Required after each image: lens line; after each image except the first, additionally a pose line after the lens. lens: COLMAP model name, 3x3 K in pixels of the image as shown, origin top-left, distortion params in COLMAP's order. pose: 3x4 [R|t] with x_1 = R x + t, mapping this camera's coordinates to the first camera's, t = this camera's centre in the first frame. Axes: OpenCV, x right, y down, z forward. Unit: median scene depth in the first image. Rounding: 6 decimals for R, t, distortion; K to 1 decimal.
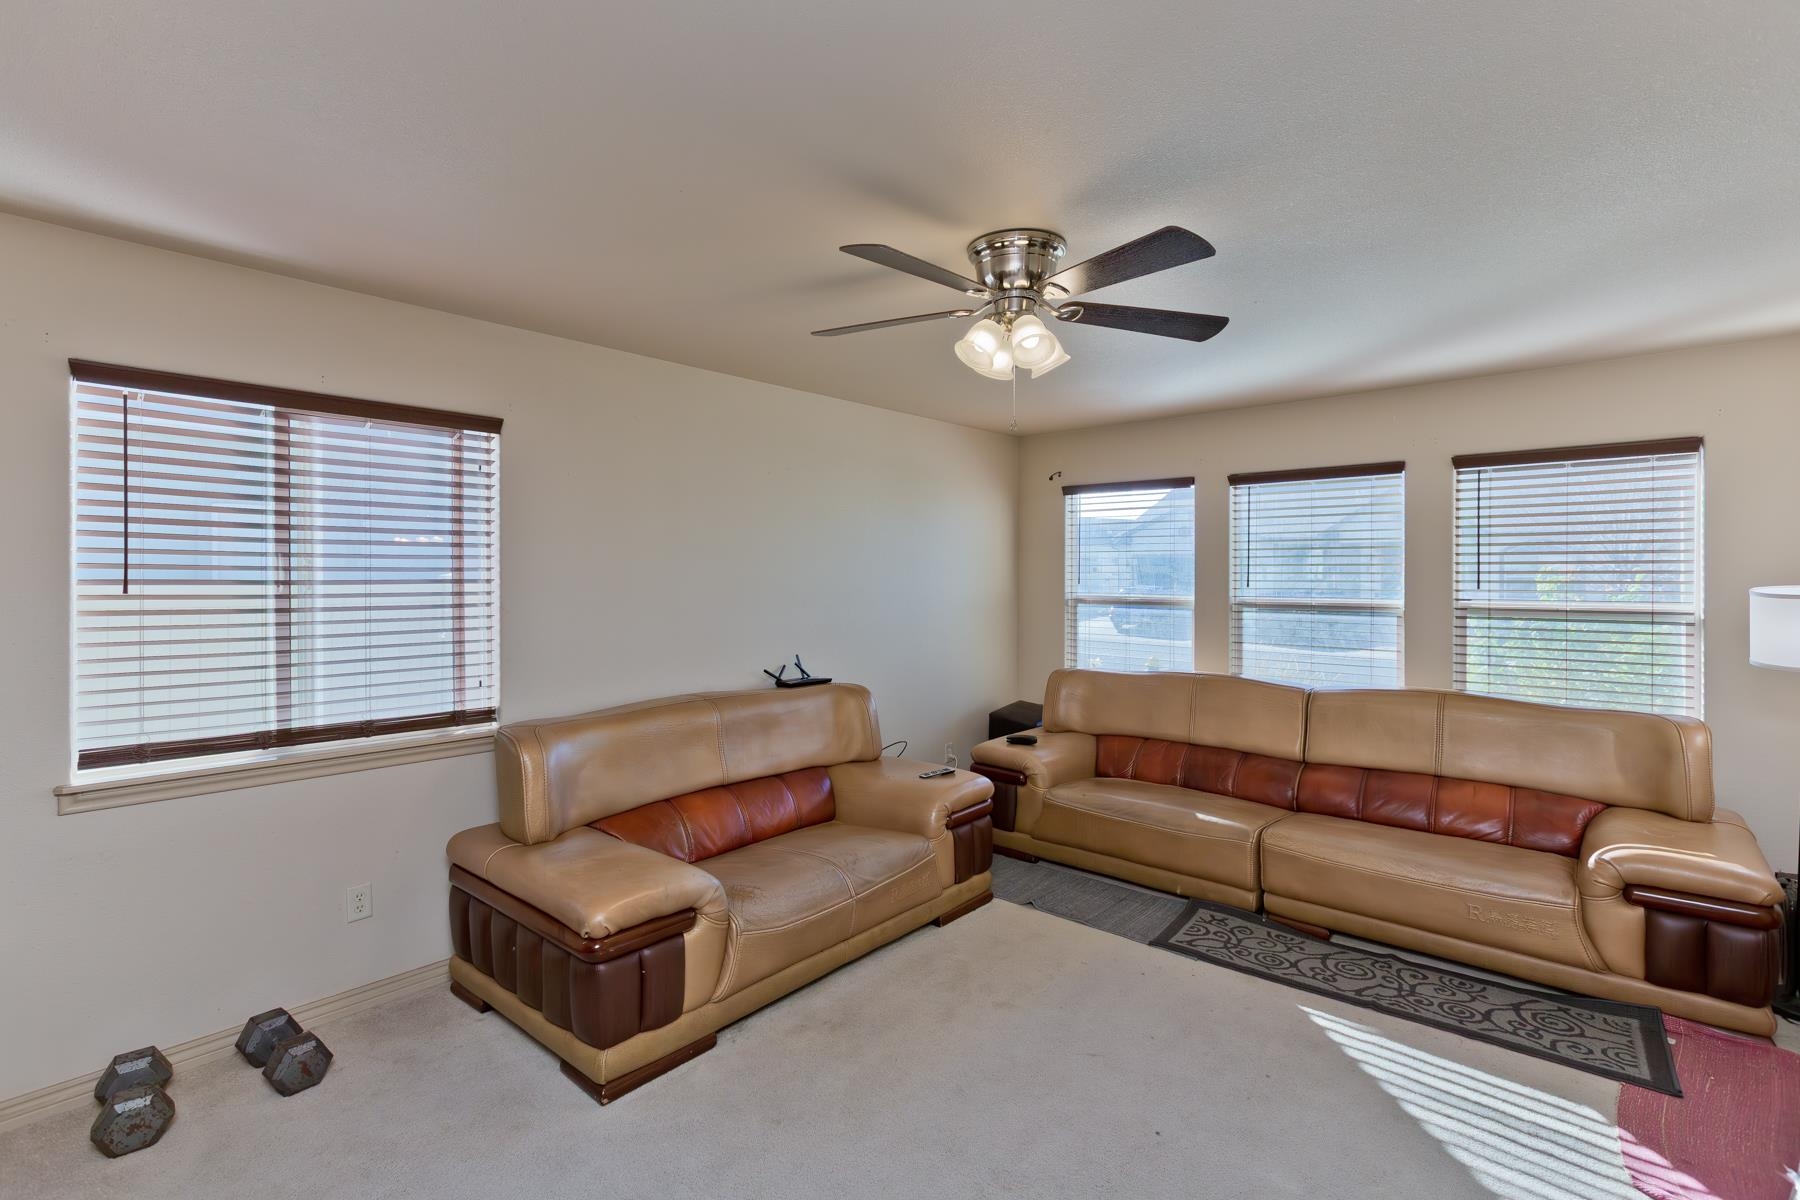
lens RADIAL K [[830.2, 0, 882.7], [0, 830.2, 583.6], [0, 0, 1]] dist [0.002801, -0.001655]
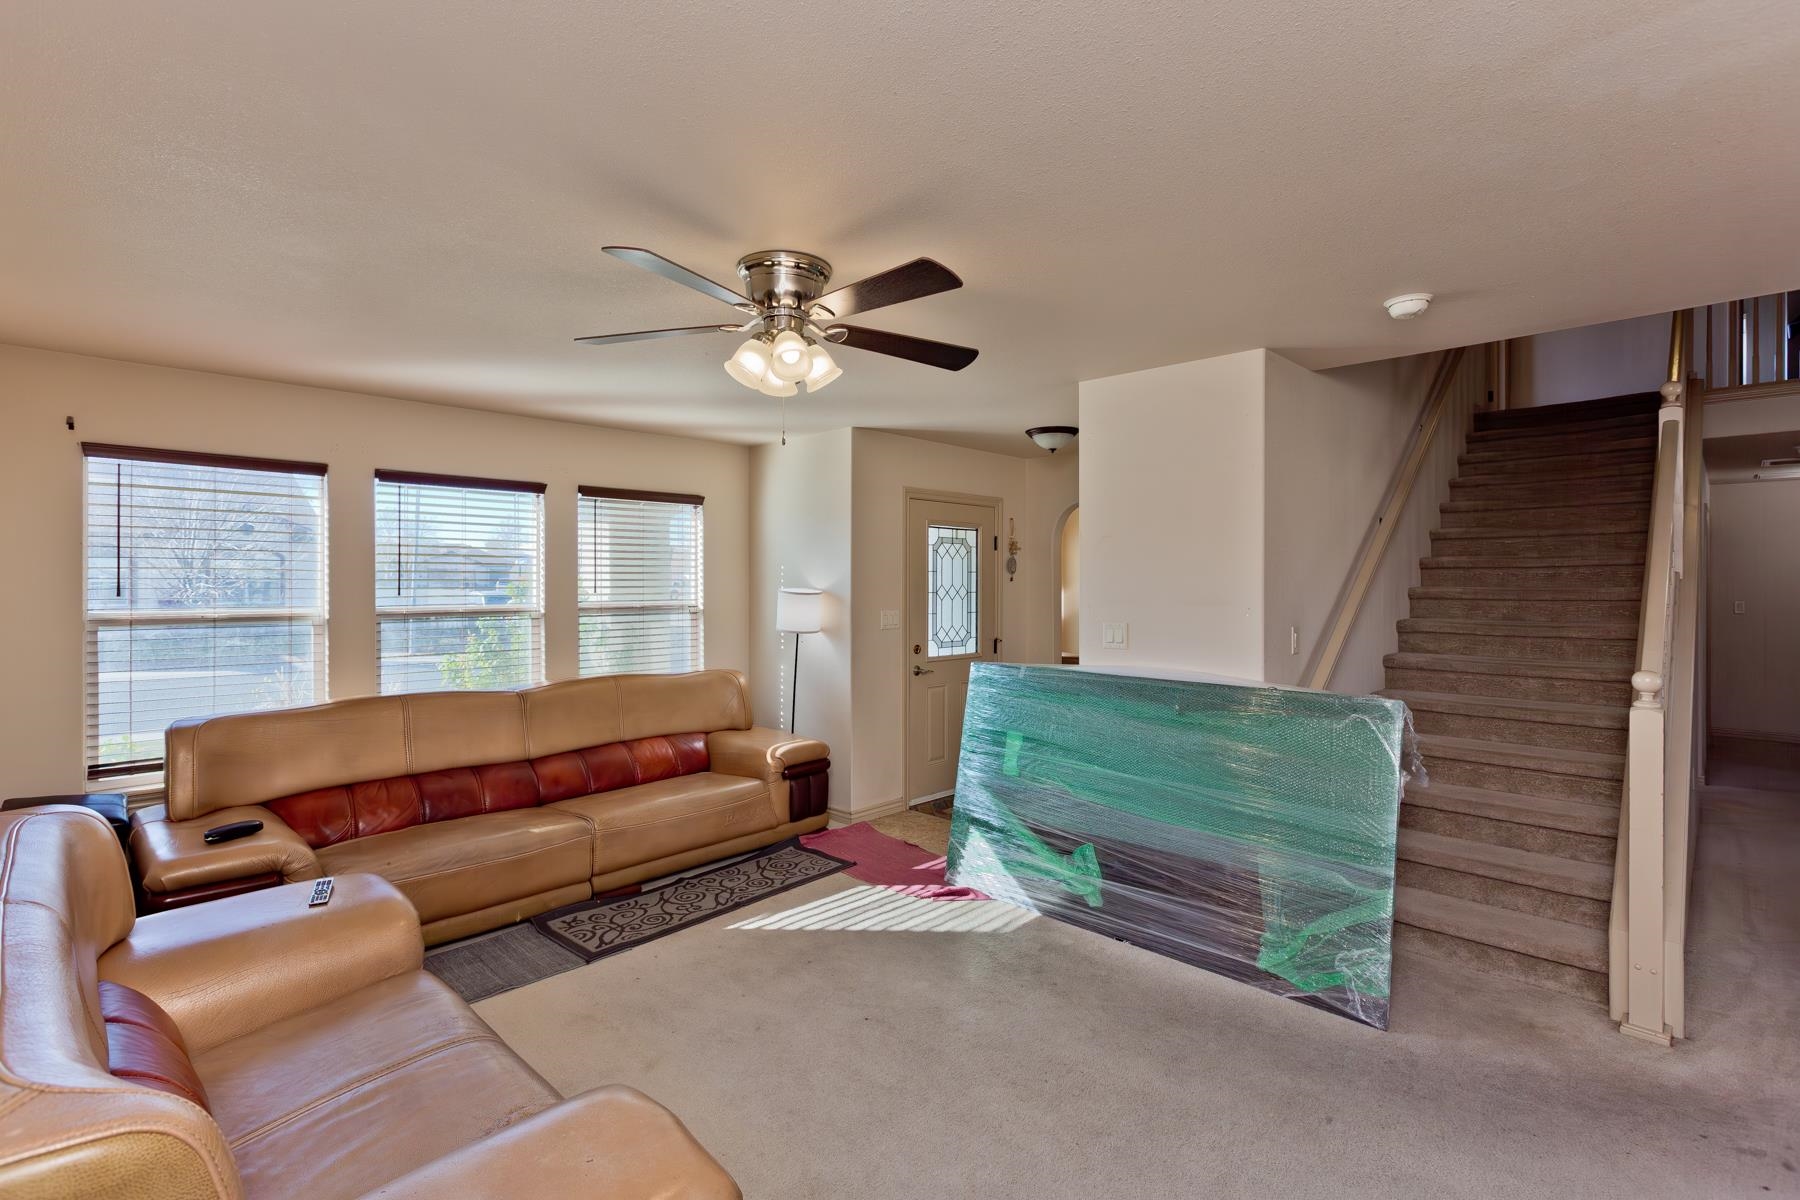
lens RADIAL K [[828.5, 0, 863.1], [0, 828.5, 599.2], [0, 0, 1]] dist [0.037004, -0.000180]
pose [[0.069221, -0.021349, 0.997373, -0.625545], [0.011073, 0.999726, 0.020631, -0.007205], [-0.997540, 0.009616, 0.069438, 0.610017]]
